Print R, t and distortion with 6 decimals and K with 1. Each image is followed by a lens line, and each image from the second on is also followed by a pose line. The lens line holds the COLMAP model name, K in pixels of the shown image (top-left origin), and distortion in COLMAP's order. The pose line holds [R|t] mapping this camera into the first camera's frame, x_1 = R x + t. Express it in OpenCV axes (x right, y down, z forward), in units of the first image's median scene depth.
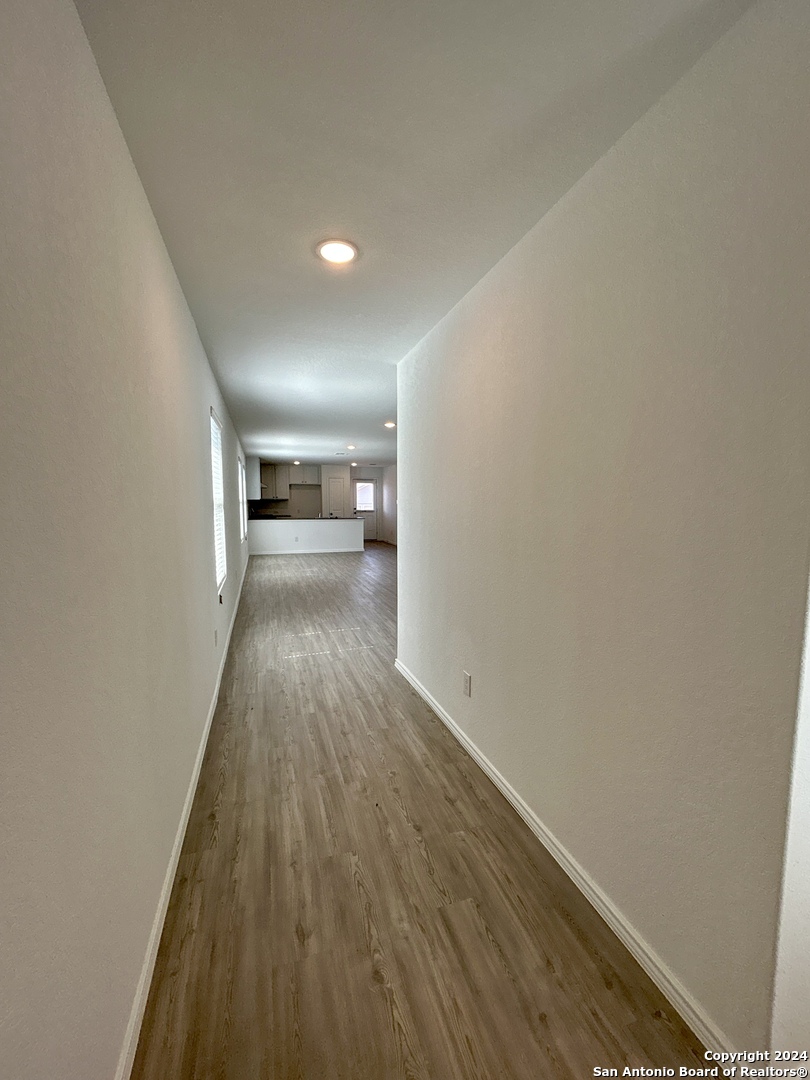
lens RADIAL K [[439.1, 0, 407.5], [0, 439.1, 545.3], [0, 0, 1]] dist [0.000405, 0.001165]
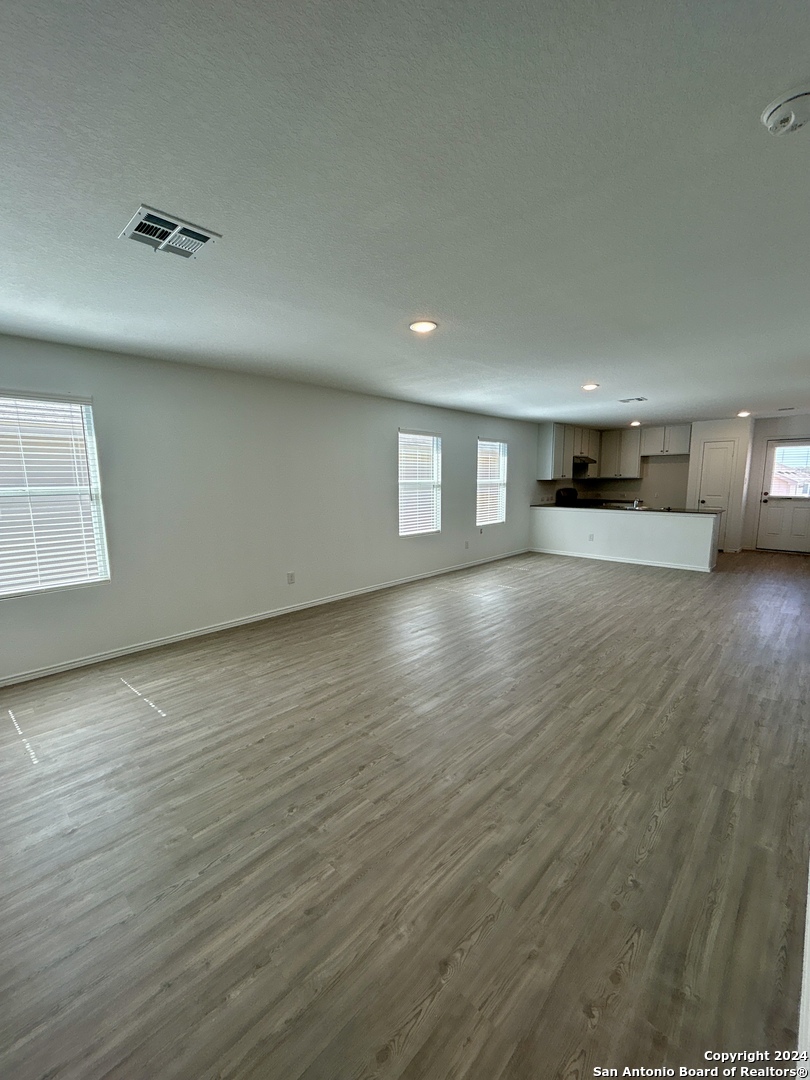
lens RADIAL K [[439.1, 0, 402.8], [0, 439.1, 545.2], [0, 0, 1]] dist [0.000405, 0.001165]
pose [[0.464380, 0.127785, -0.876369, 0.279858], [-0.080048, 0.991542, 0.102162, -0.064154], [0.882011, 0.022710, 0.470681, 0.548938]]
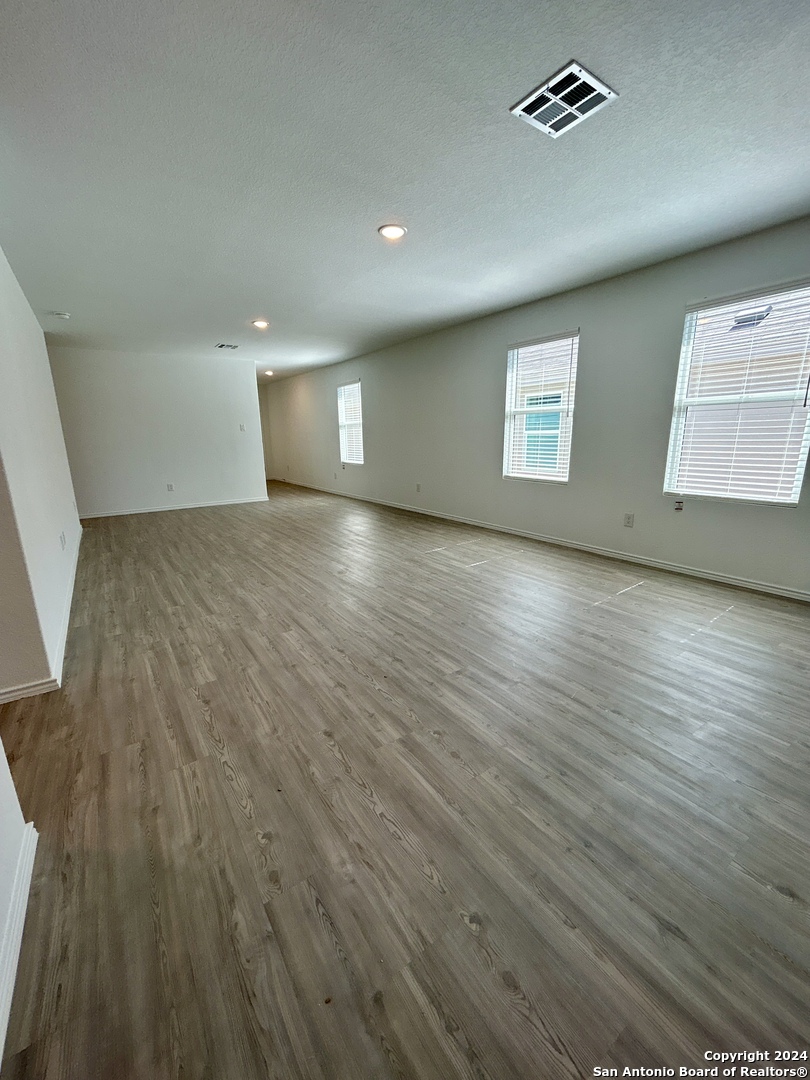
lens RADIAL K [[439.1, 0, 404.4], [0, 439.1, 532.1], [0, 0, 1]] dist [0.000405, 0.001165]
pose [[-0.960291, 0.078140, -0.267833, -0.033534], [-0.011091, 0.948528, 0.316498, -0.122345], [0.278779, 0.306901, -0.909997, 1.401429]]
